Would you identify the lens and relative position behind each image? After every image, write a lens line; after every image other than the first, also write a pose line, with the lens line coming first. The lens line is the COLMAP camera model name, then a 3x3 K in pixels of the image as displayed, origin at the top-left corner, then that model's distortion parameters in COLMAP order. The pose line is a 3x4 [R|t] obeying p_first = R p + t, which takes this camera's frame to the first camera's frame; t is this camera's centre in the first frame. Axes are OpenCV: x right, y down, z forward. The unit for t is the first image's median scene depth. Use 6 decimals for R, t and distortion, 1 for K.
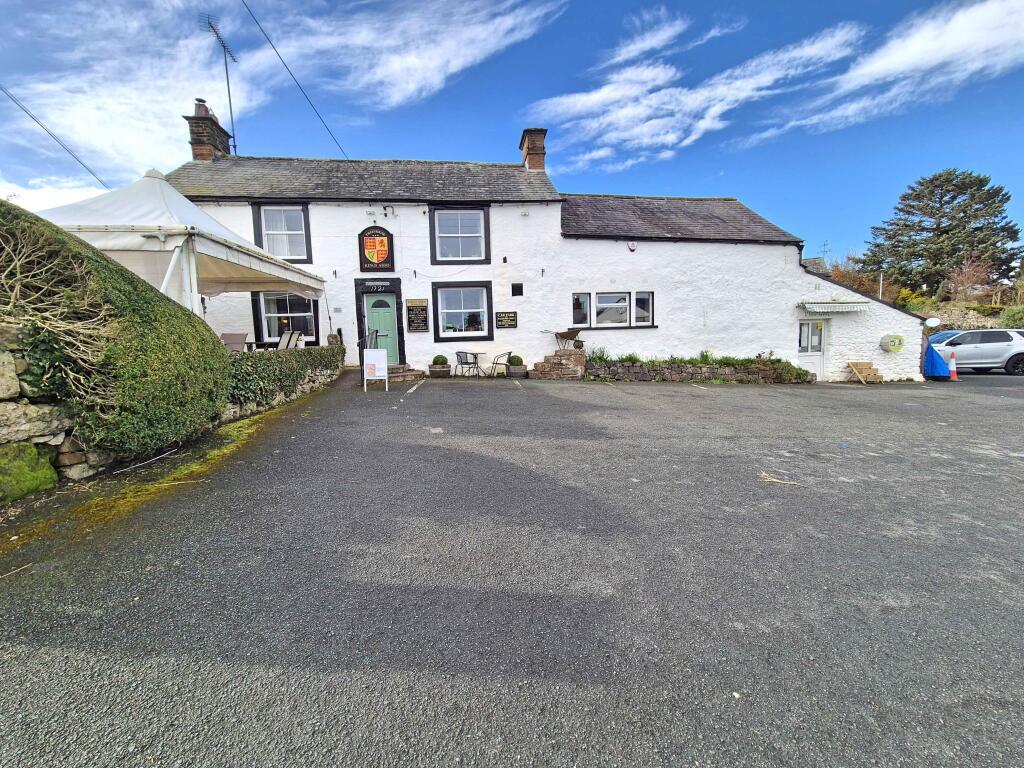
lens RADIAL K [[414.5, 0, 509.6], [0, 414.5, 378.1], [0, 0, 1]] dist [0.000420, 0.000068]
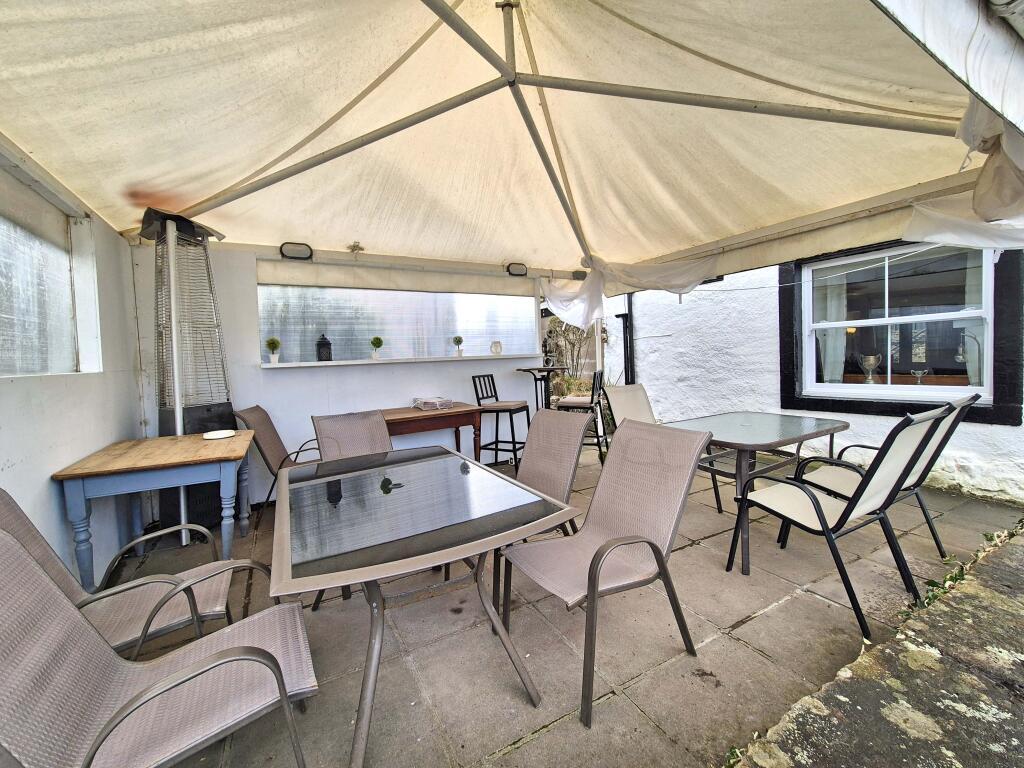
lens RADIAL K [[414.5, 0, 509.6], [0, 414.5, 378.1], [0, 0, 1]] dist [0.000420, 0.000068]
pose [[0.400873, 0.062535, -0.913997, -0.354571], [-0.062608, 0.997205, 0.040768, -0.103591], [0.913992, 0.040880, 0.403668, 0.602233]]
